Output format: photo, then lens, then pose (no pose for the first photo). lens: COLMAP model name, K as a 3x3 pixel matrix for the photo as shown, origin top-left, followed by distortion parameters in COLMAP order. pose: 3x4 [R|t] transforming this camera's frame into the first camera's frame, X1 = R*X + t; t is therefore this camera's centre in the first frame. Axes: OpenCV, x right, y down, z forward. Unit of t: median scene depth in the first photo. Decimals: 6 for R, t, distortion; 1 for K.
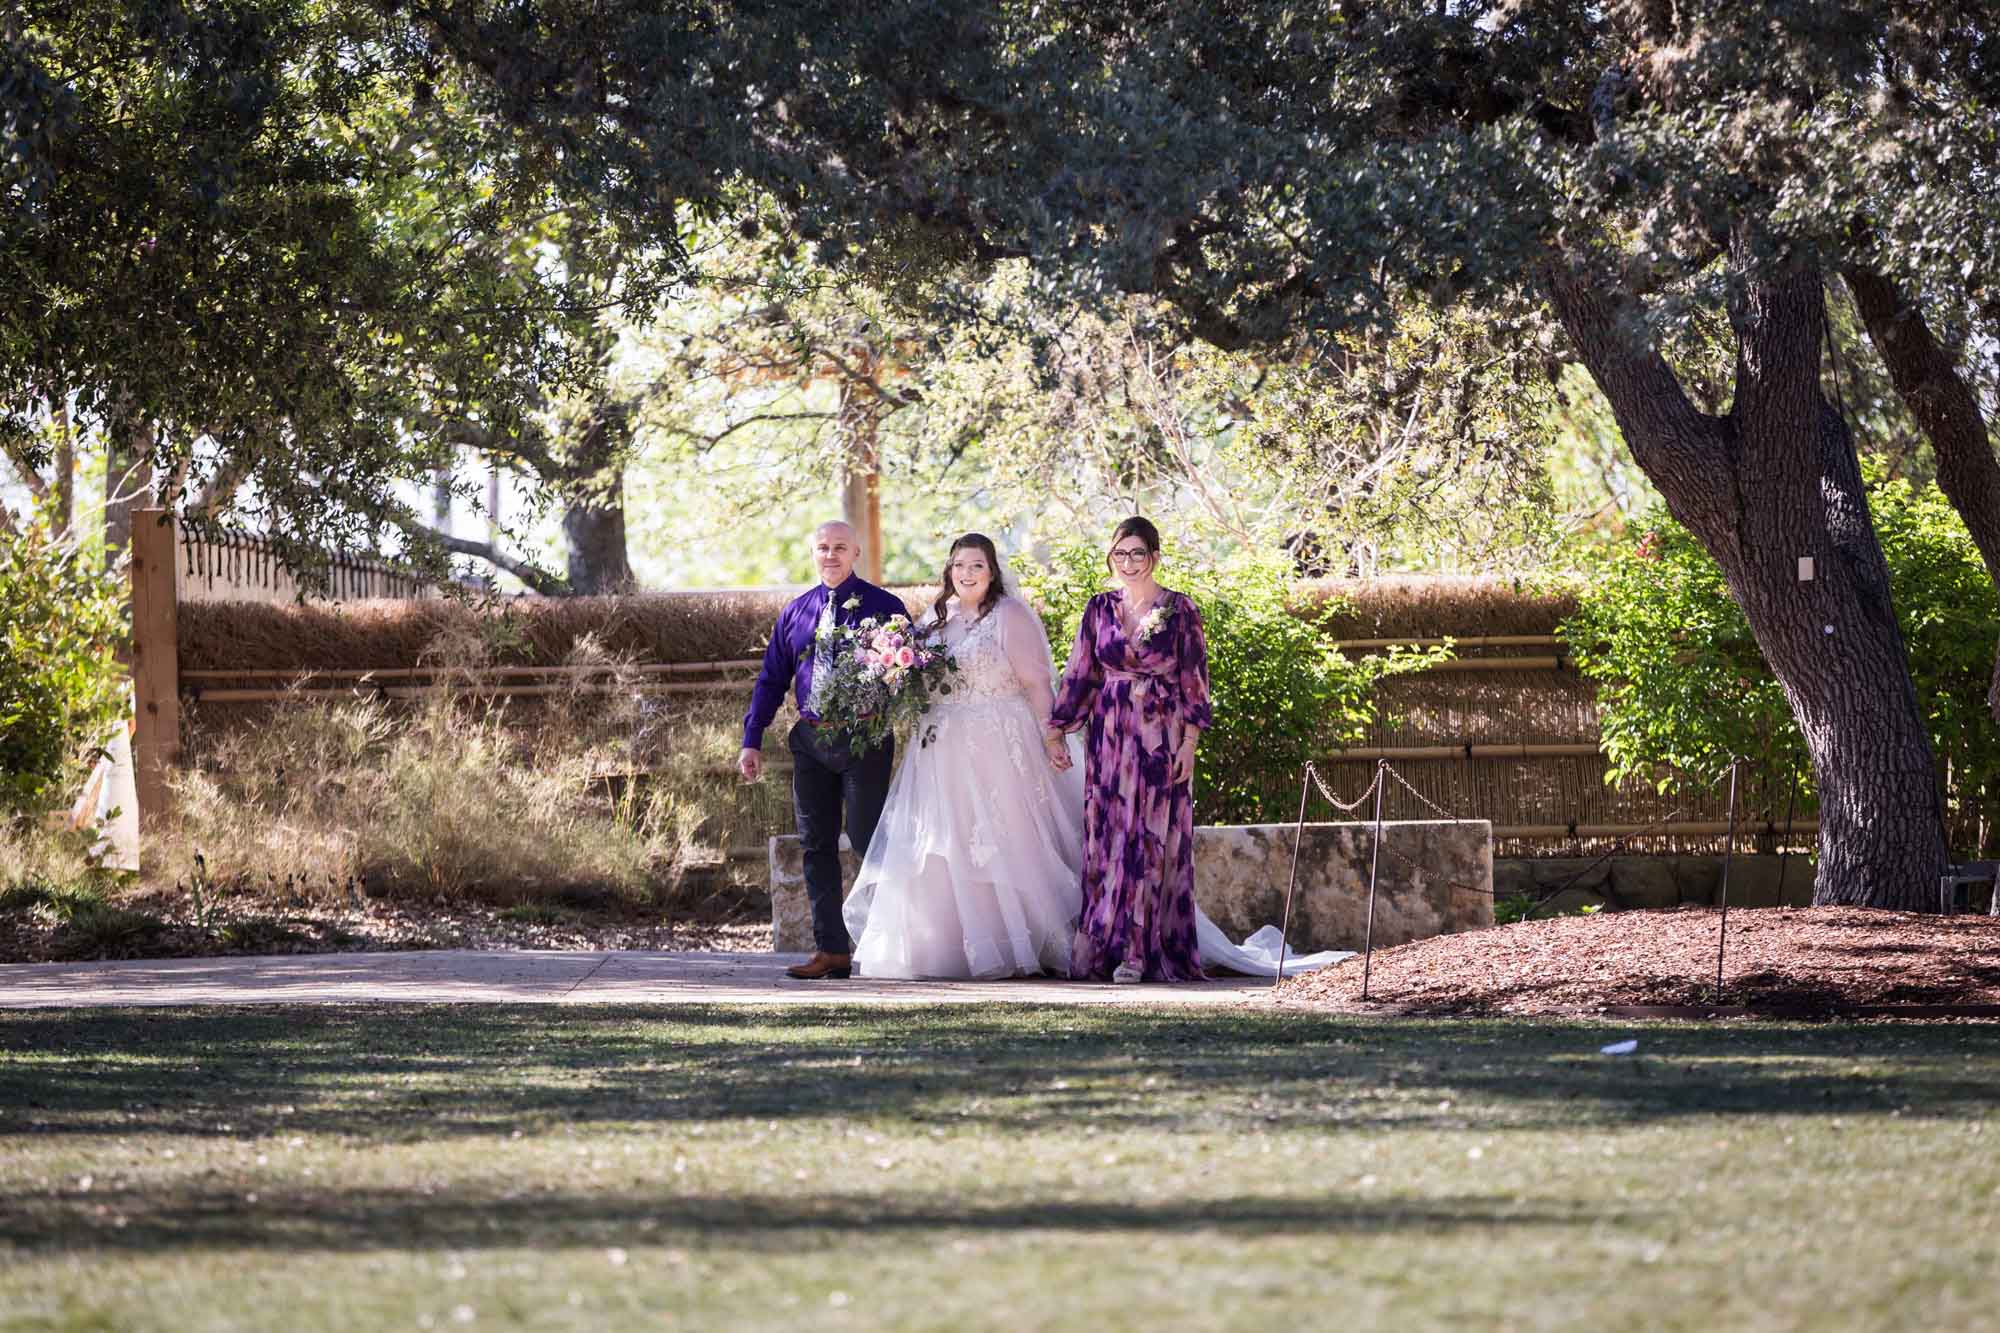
lens RADIAL K [[11106.5, 0, 1000.0], [0, 11106.5, 666.5], [0, 0, 1]] dist [0.010463, 2.309045]
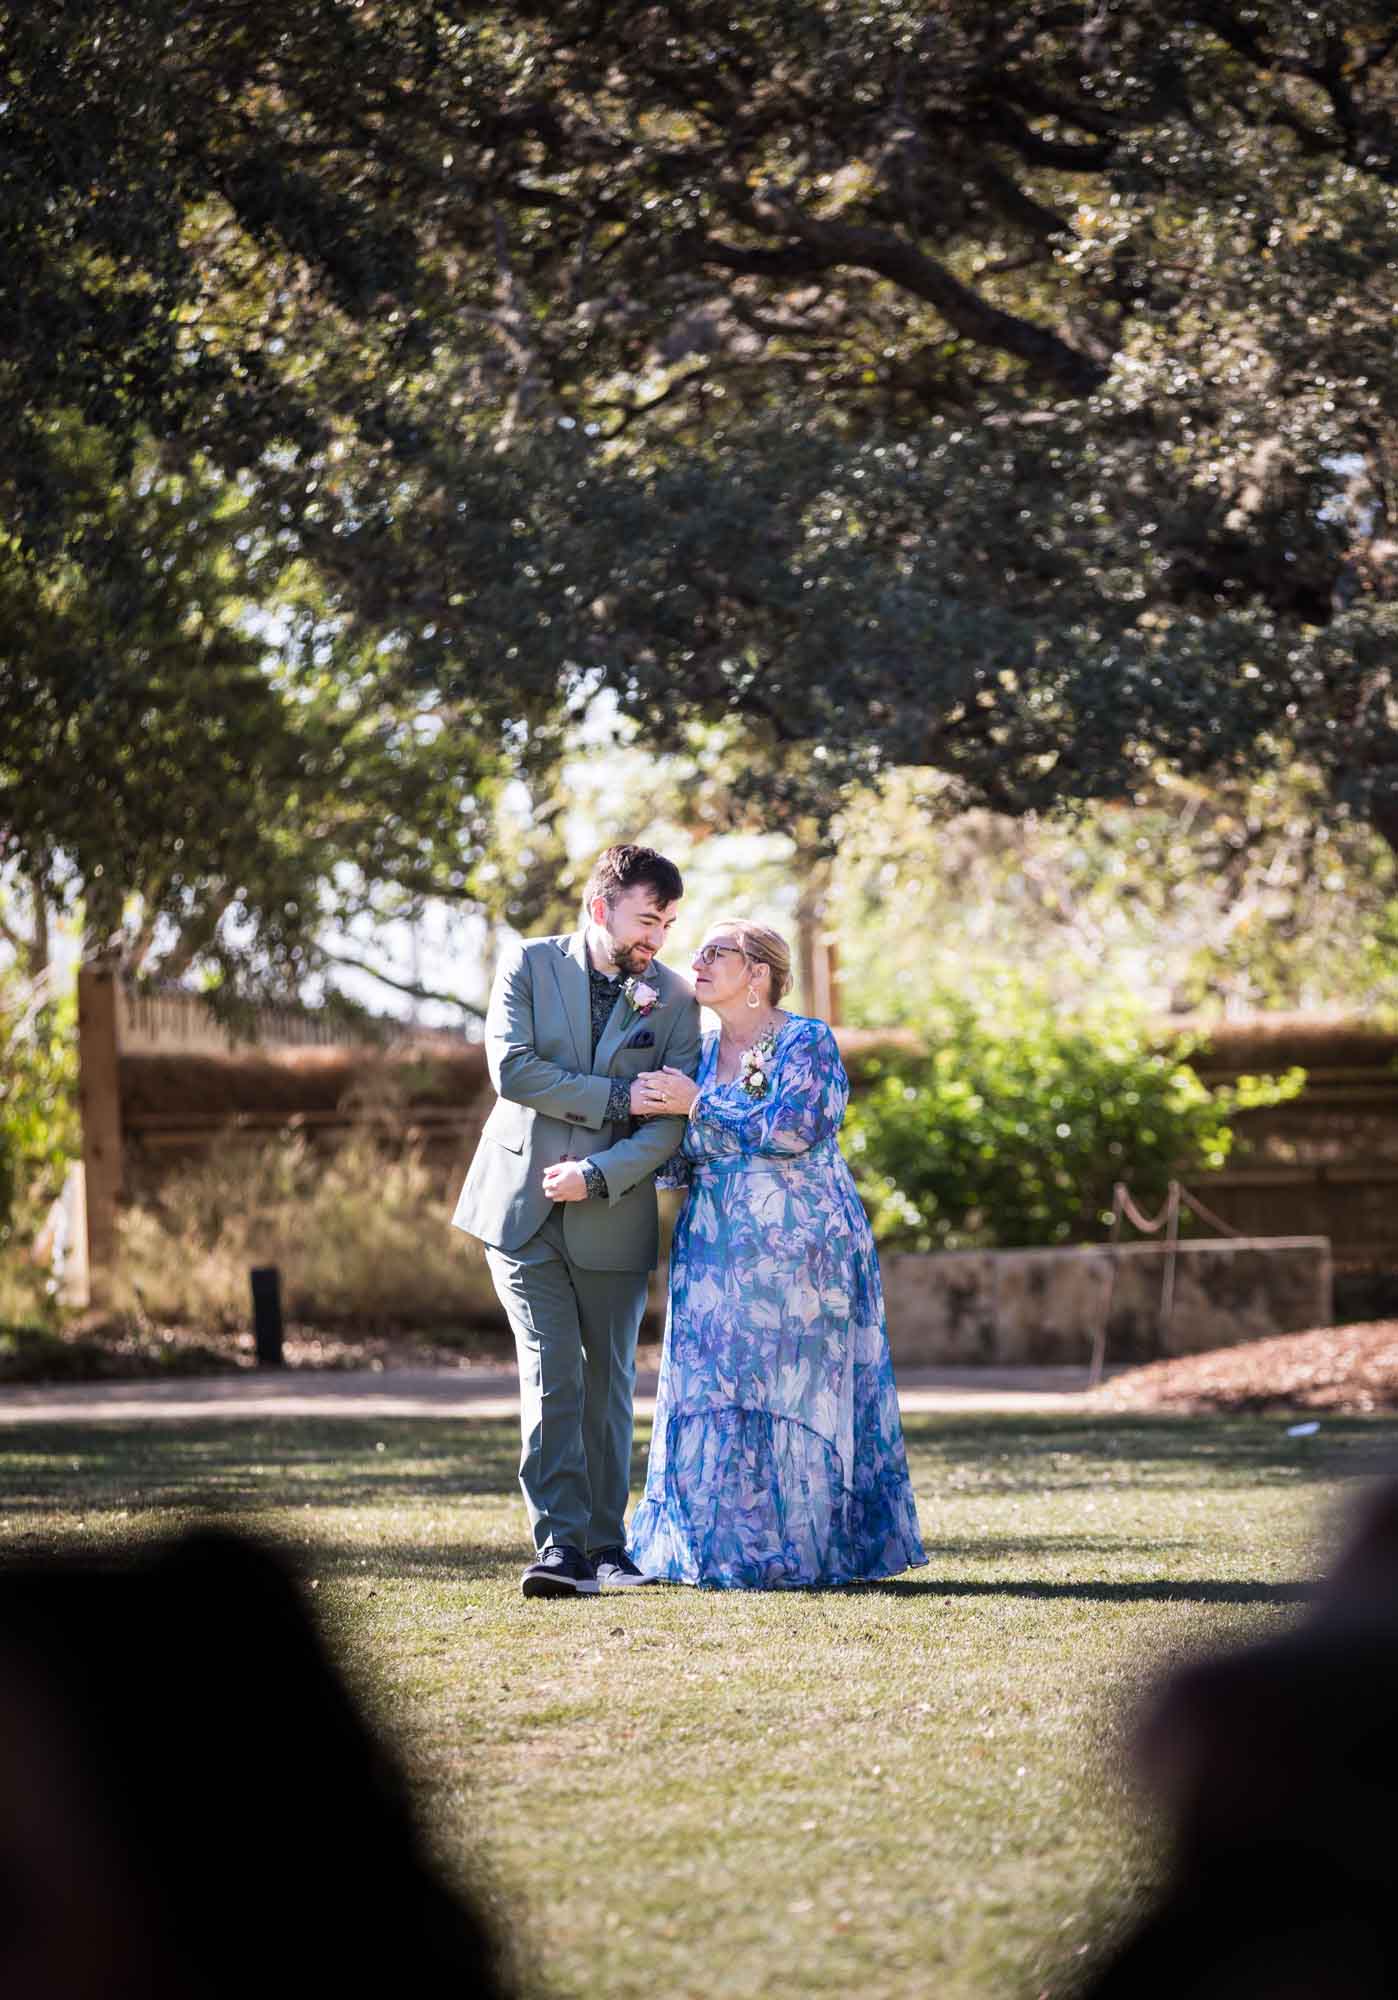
lens RADIAL K [[11896.0, 0, 699.0], [0, 11896.0, 1000.0], [0, 0, 1]] dist [-0.149660, 4.954497]
pose [[0.999260, -0.012383, -0.036414, 0.021635], [0.012021, 0.999876, -0.010148, 0.001303], [0.036535, 0.009703, 0.999285, -0.133389]]
